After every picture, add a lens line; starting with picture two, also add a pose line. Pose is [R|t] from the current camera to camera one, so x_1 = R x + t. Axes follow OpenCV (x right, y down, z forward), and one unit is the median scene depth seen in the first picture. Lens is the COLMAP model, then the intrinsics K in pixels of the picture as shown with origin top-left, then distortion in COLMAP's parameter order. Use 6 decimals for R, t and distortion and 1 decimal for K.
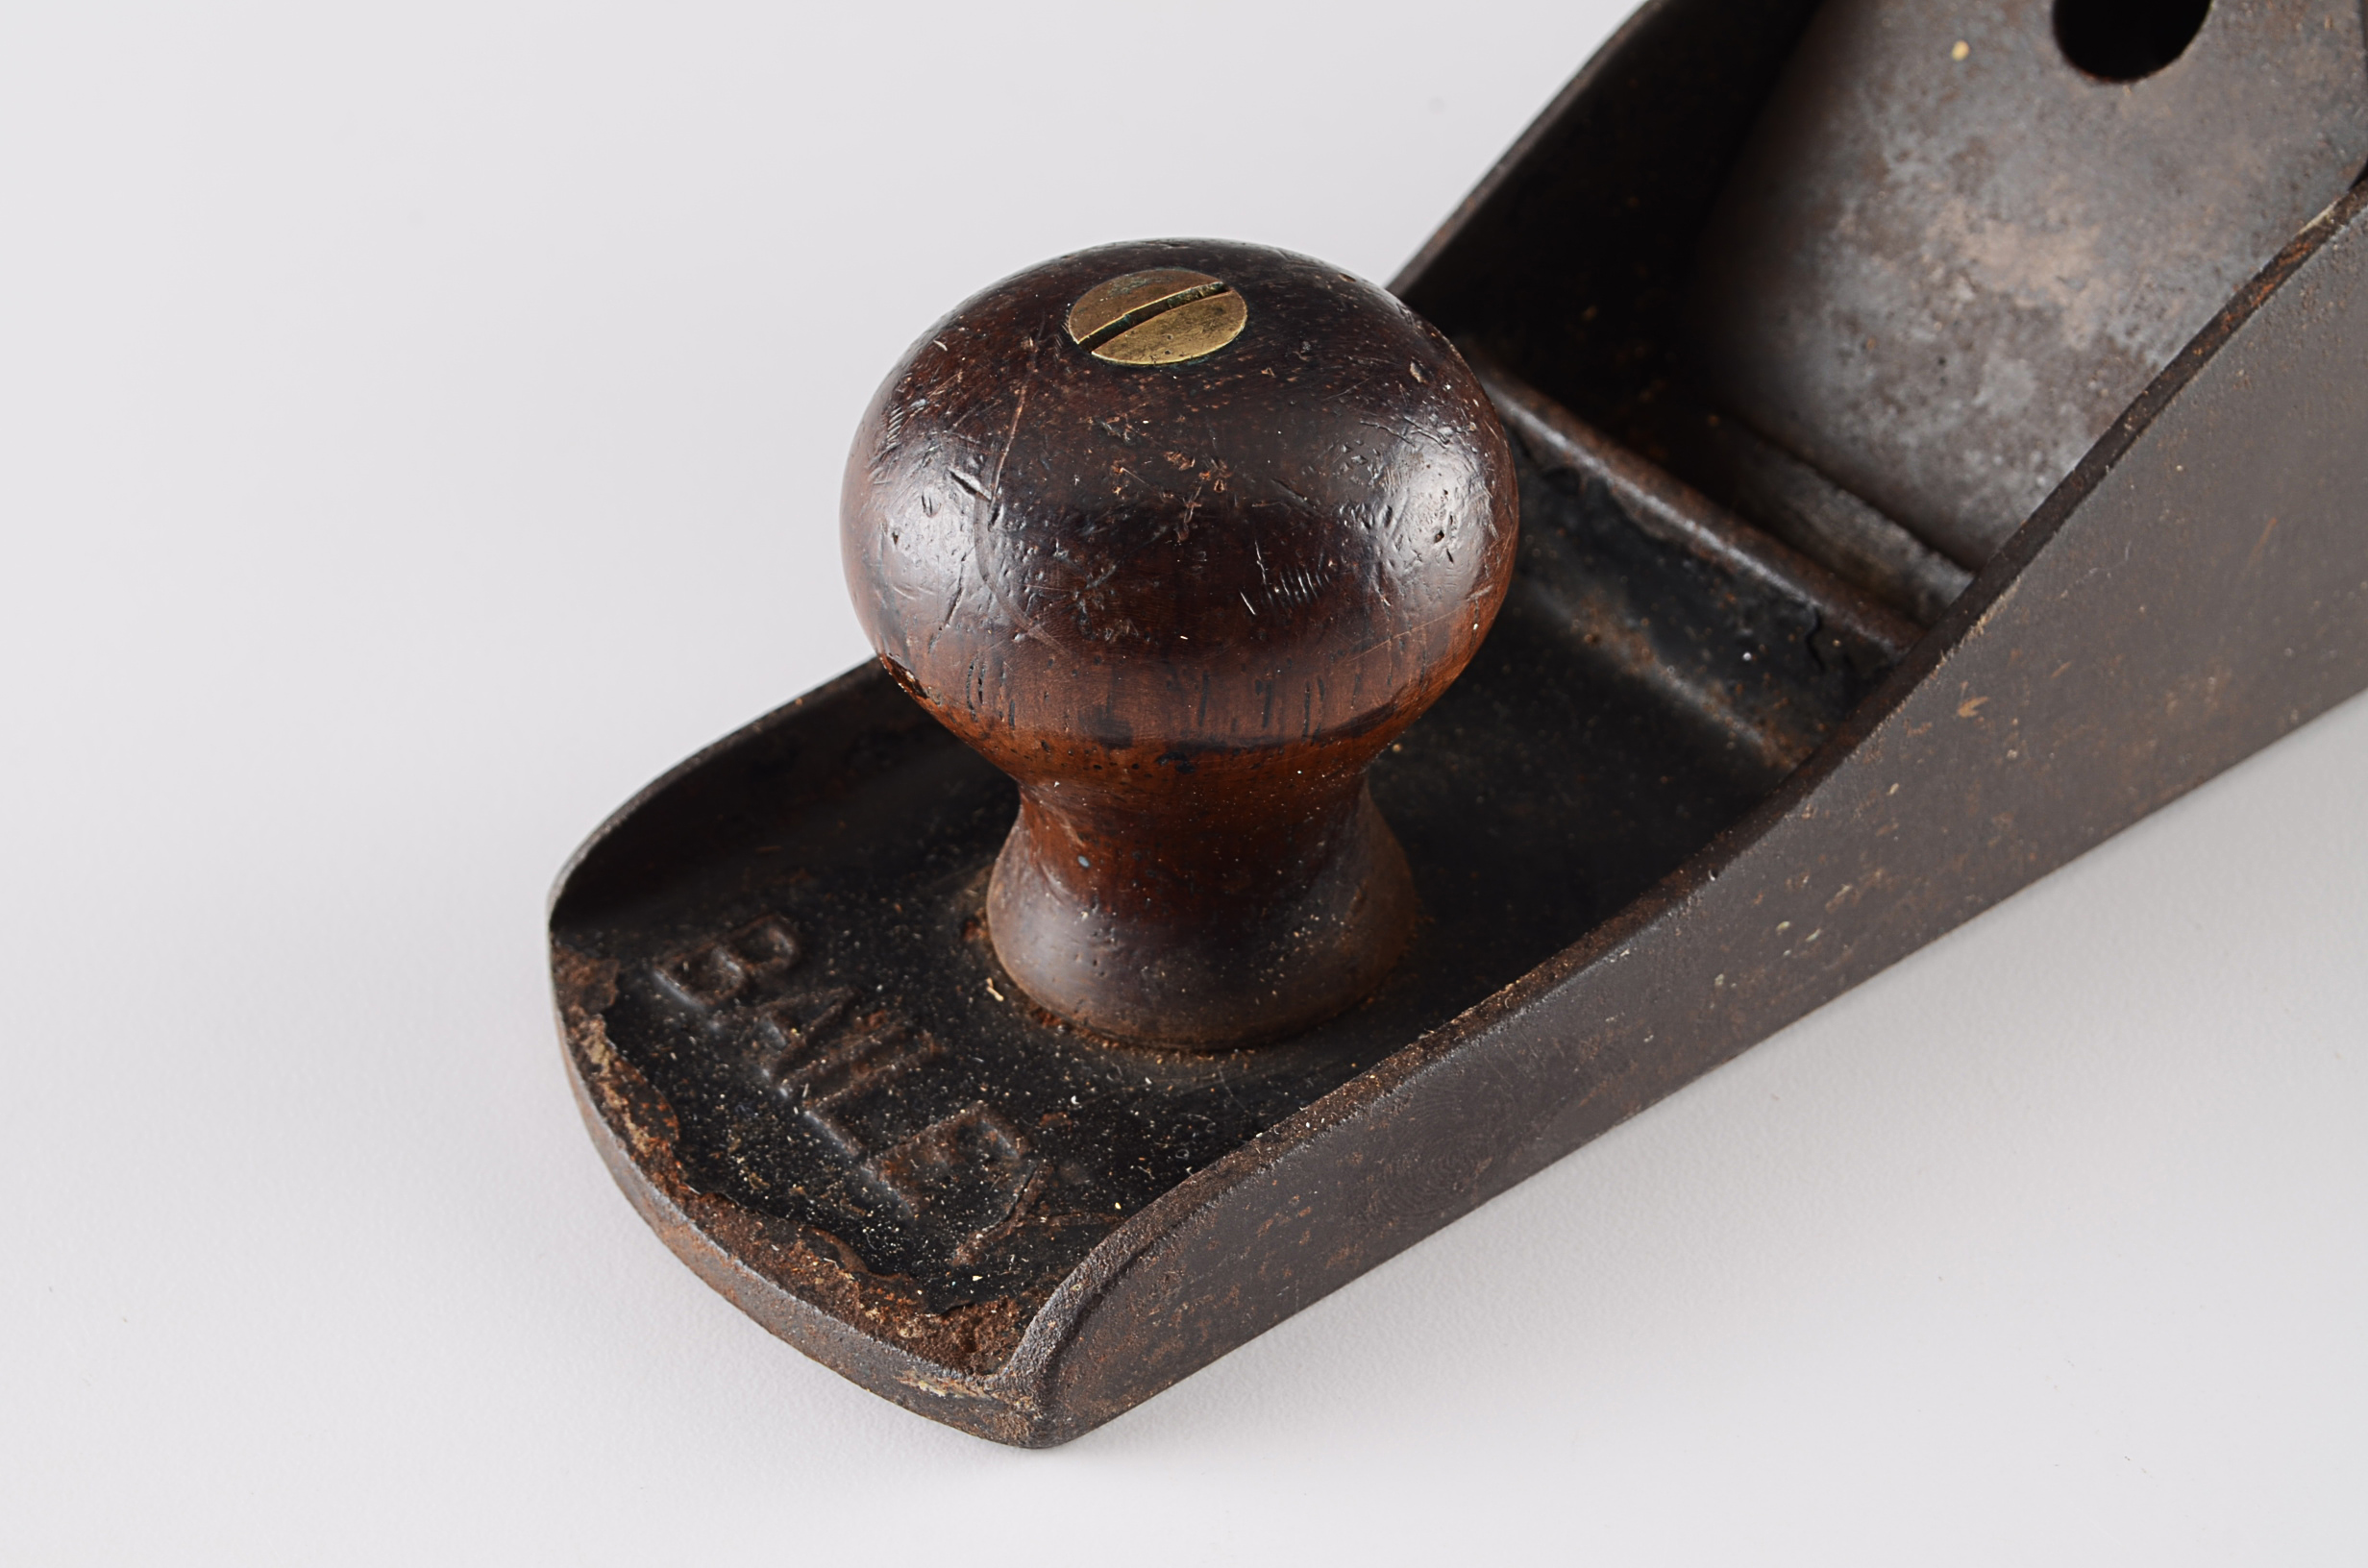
lens RADIAL K [[4089.7, 0, 1184.9], [0, 4089.7, 790.3], [0, 0, 1]] dist [0.002895, 0.000000]
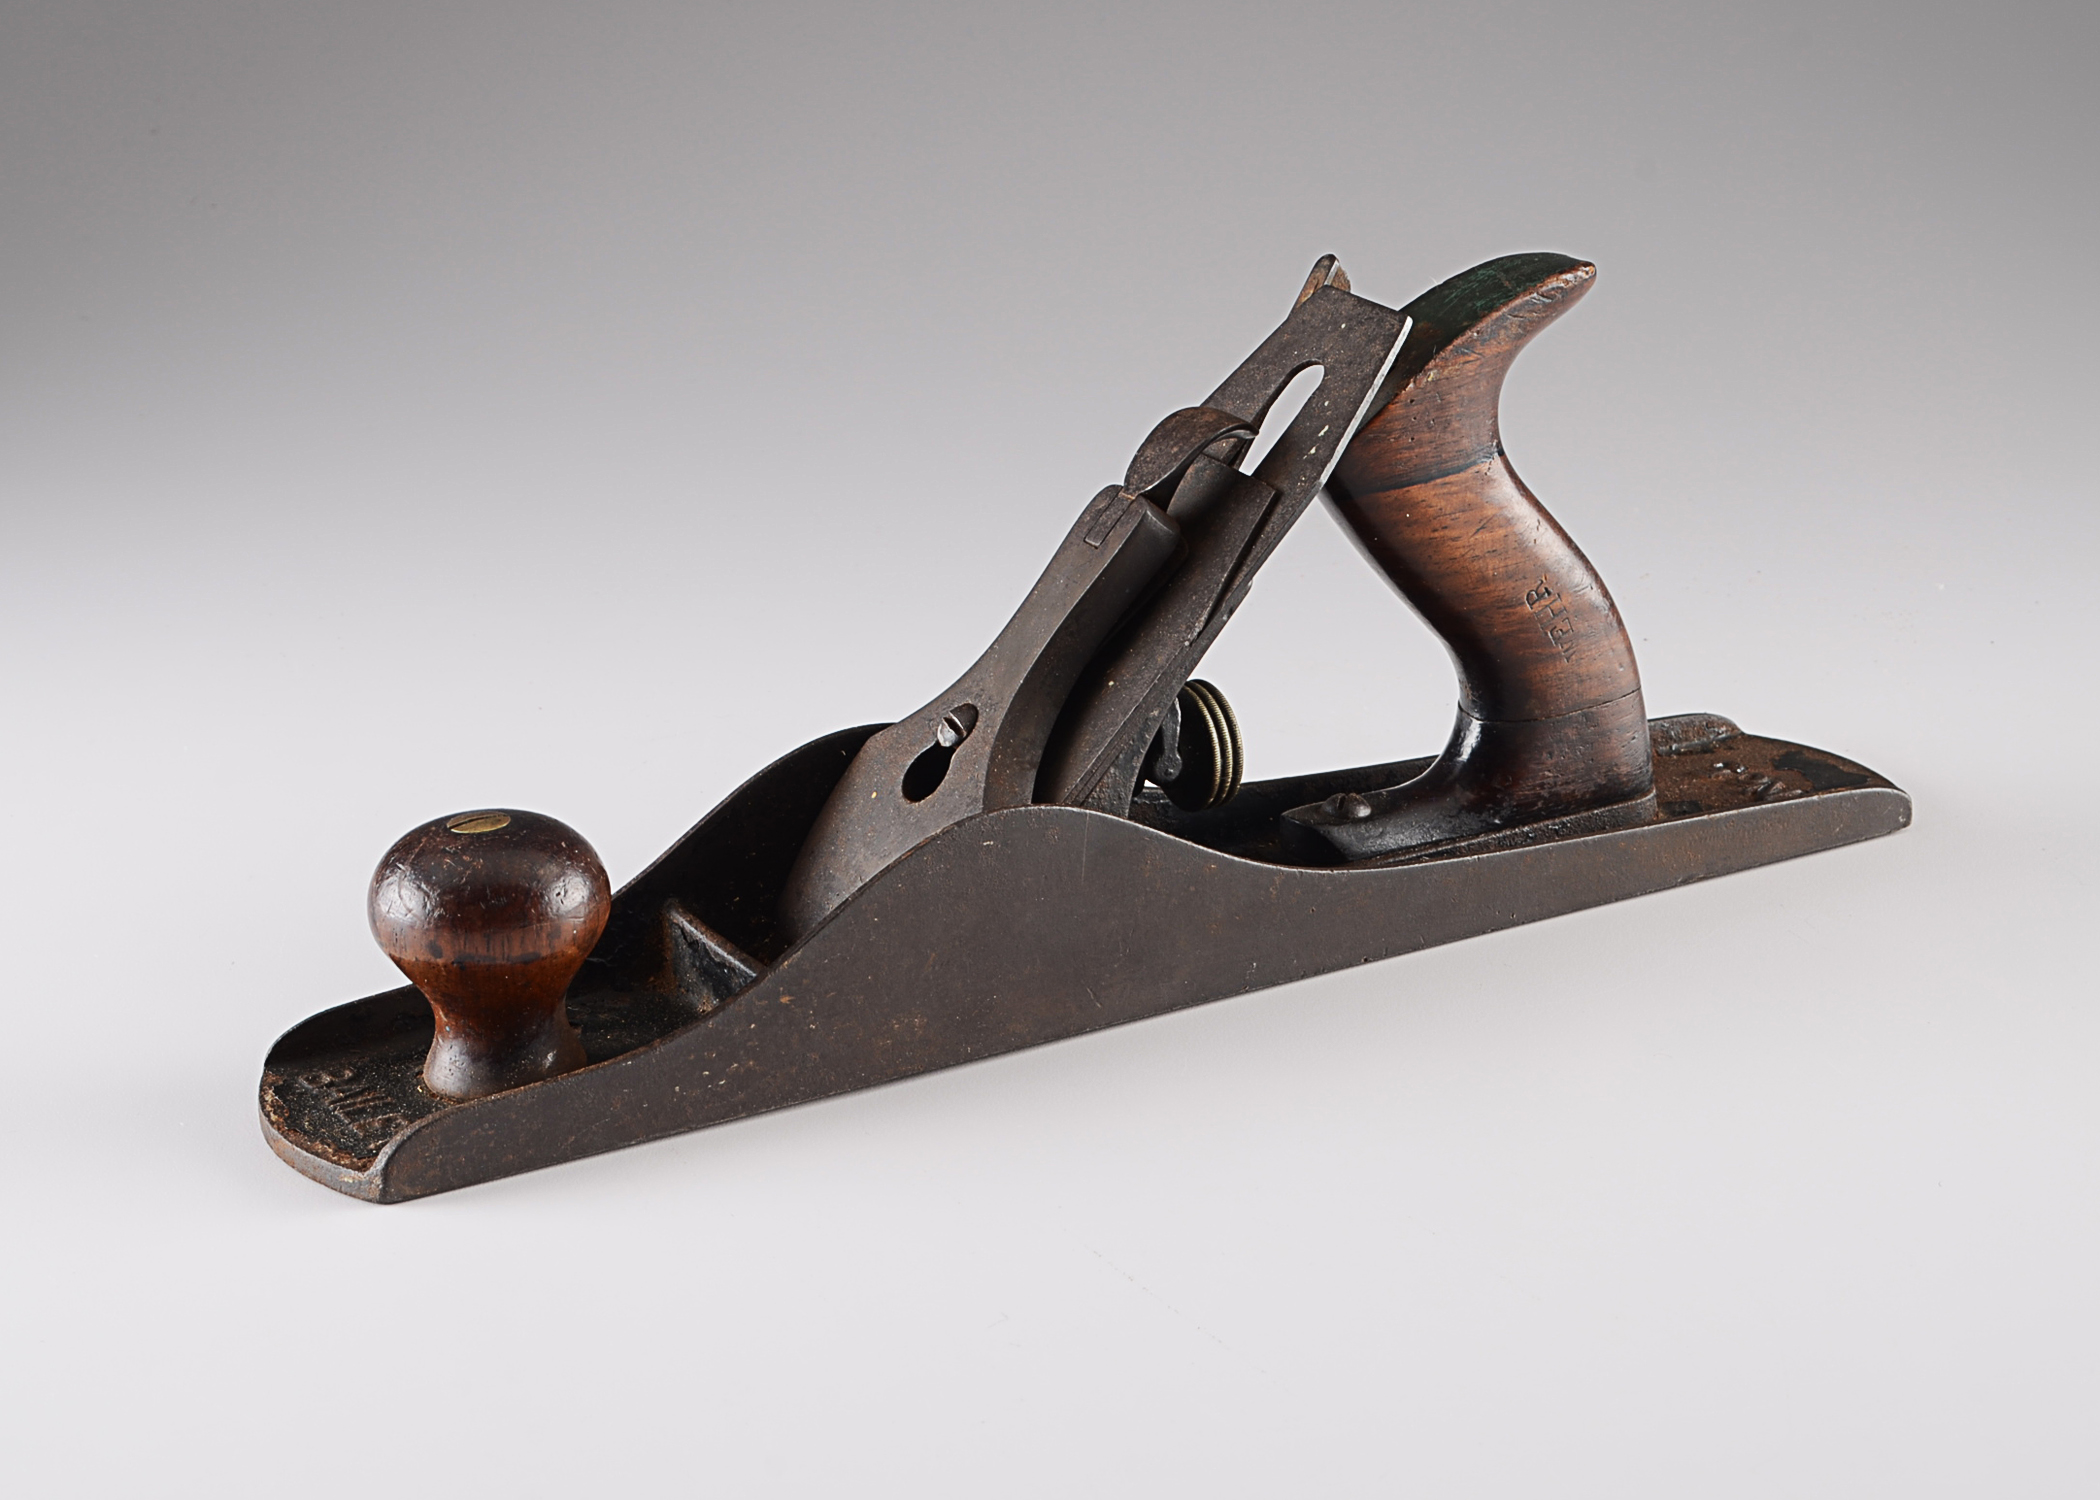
lens RADIAL K [[4208.9, 0, 1051.3], [0, 4208.9, 737.7], [0, 0, 1]] dist [0.038467, 0.000000]
pose [[0.990056, 0.042673, -0.134045, 0.726621], [-0.084700, 0.941627, -0.325828, 0.701187], [0.112316, 0.333941, 0.935878, -1.610671]]
